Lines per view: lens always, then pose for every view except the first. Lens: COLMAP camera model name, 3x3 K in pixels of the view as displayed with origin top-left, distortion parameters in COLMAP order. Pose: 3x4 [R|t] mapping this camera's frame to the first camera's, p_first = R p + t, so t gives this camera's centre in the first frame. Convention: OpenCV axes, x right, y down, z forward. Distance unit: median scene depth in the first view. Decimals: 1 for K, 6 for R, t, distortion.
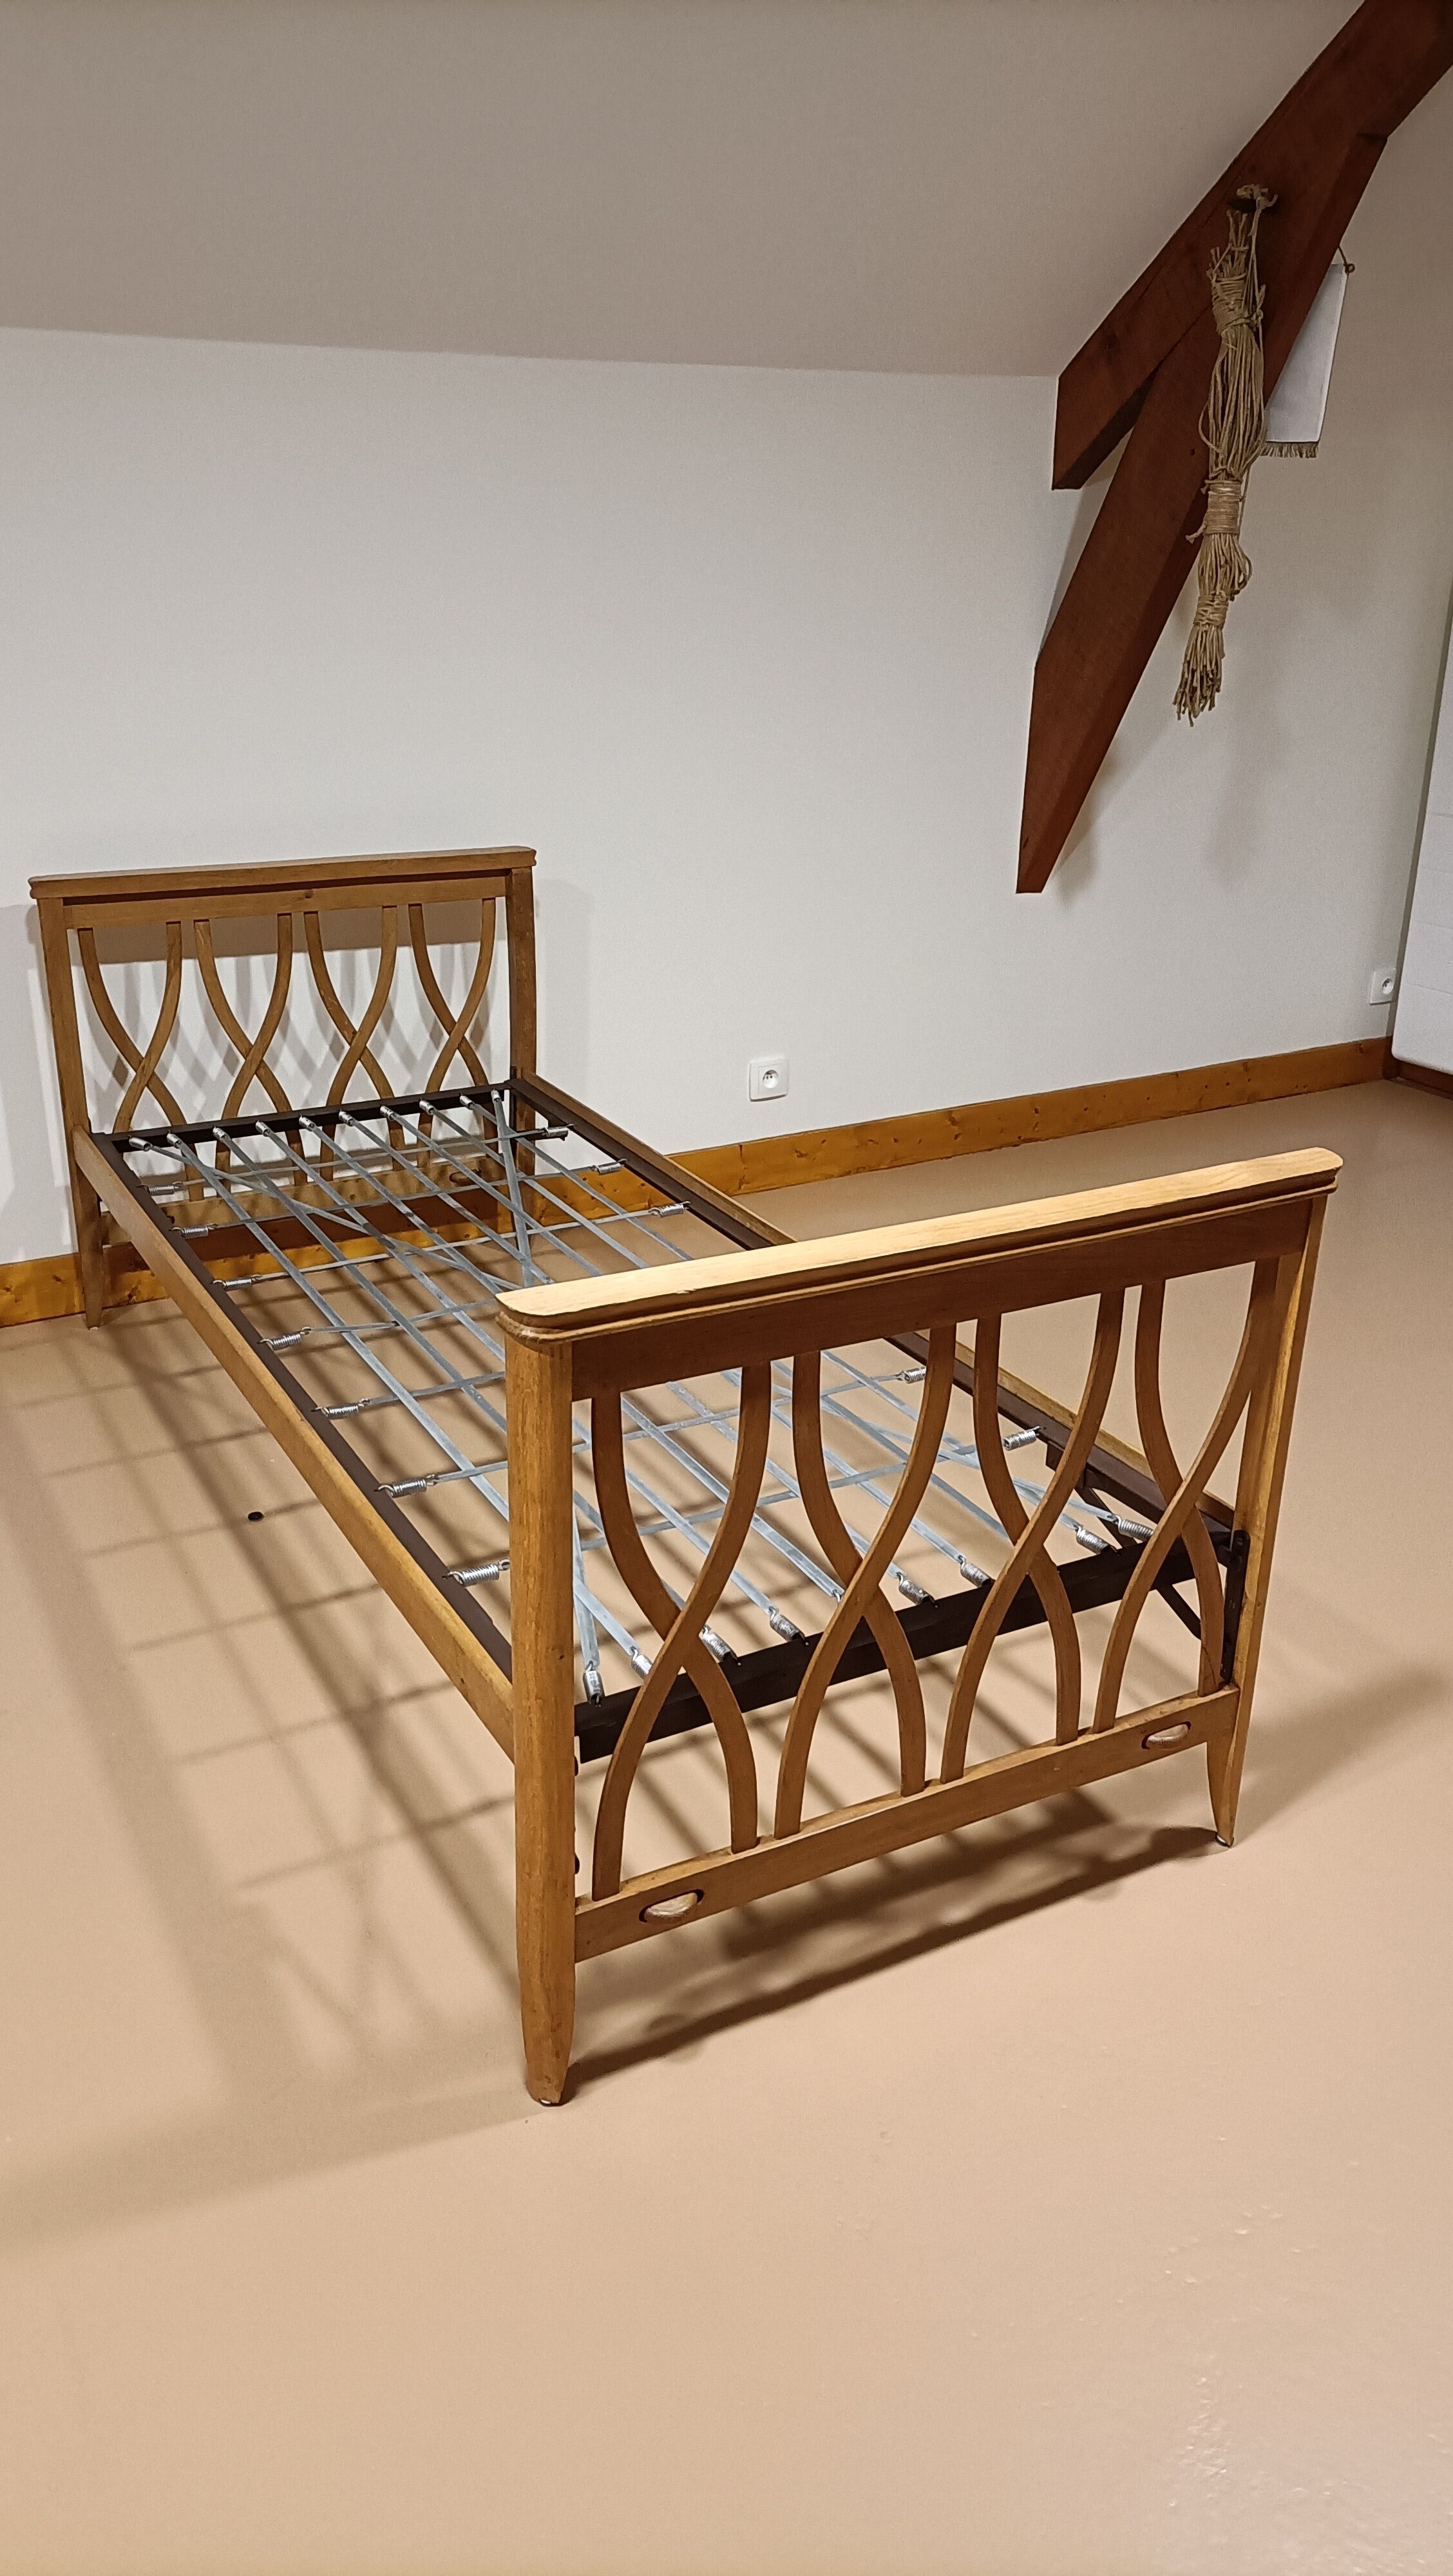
lens RADIAL K [[1901.2, 0, 726.5], [0, 1901.2, 1288.0], [0, 0, 1]] dist [0.056439, -0.003057]
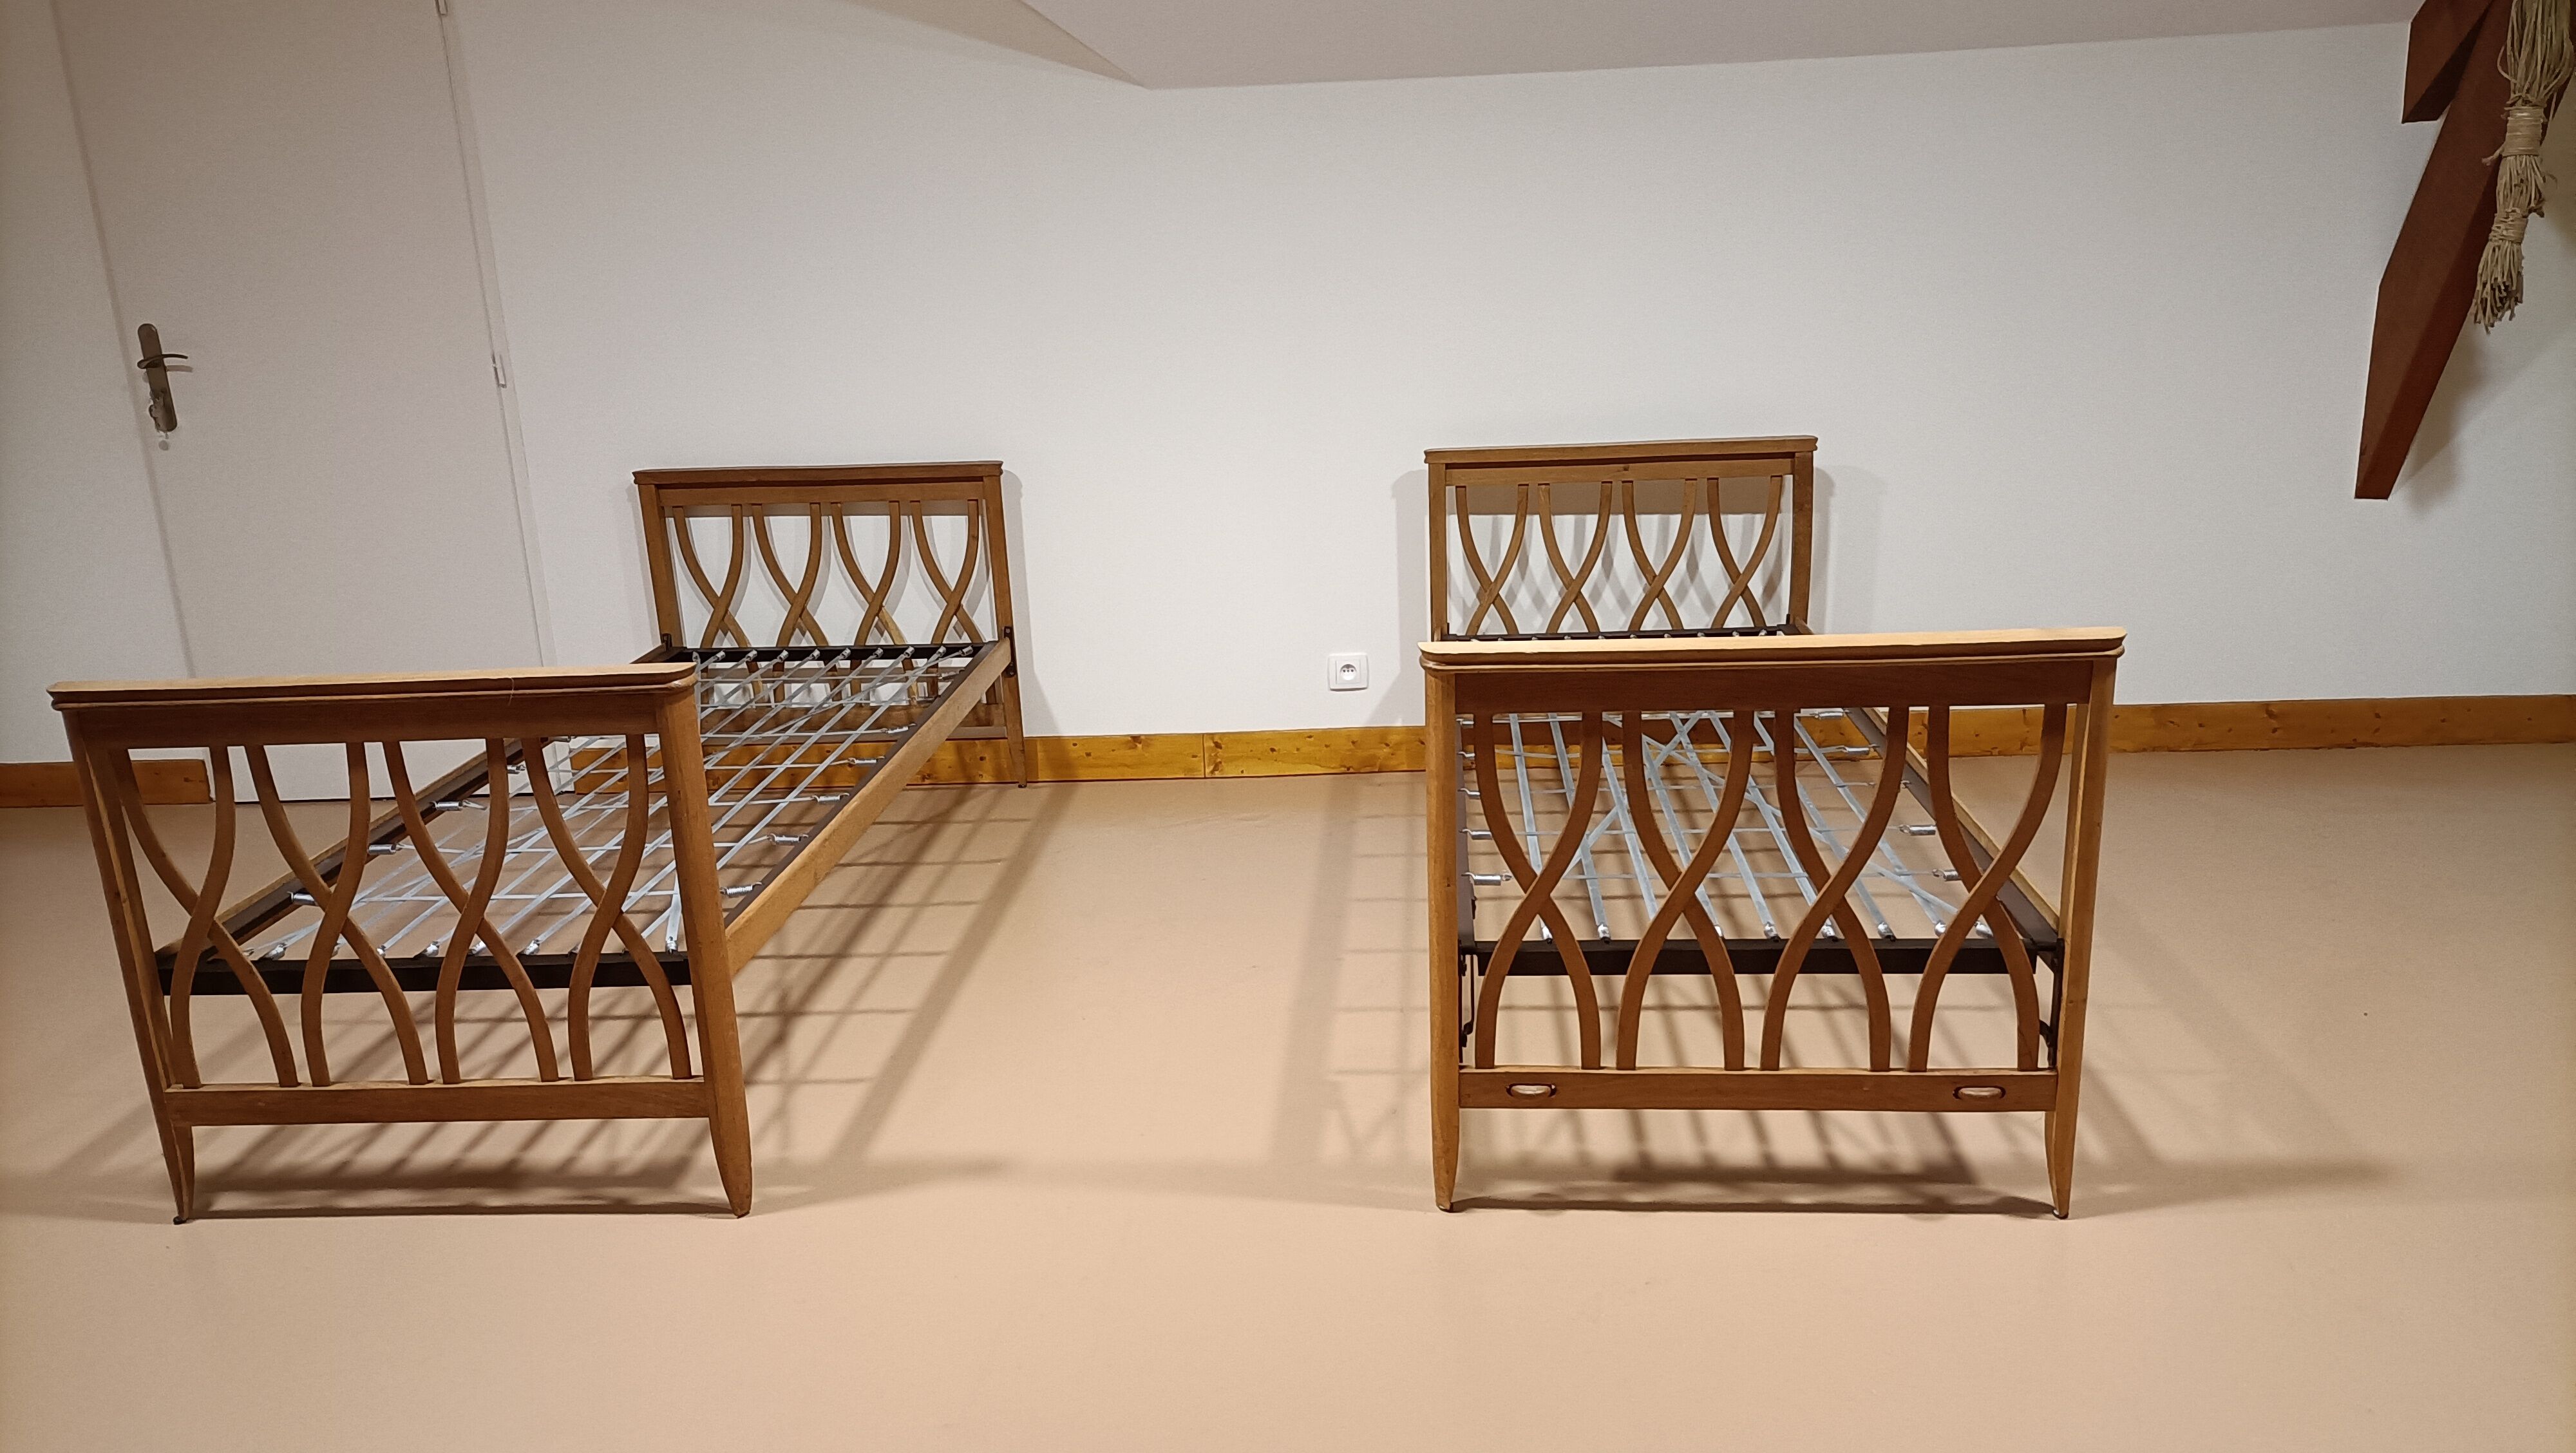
lens RADIAL K [[1918.6, 0, 1281.0], [0, 1918.6, 774.1], [0, 0, 1]] dist [-0.007779, -0.008721]
pose [[0.832004, 0.102605, -0.545199, 0.320183], [-0.151282, 0.987465, -0.045027, 0.095761], [0.533745, 0.119942, 0.837096, -0.200282]]
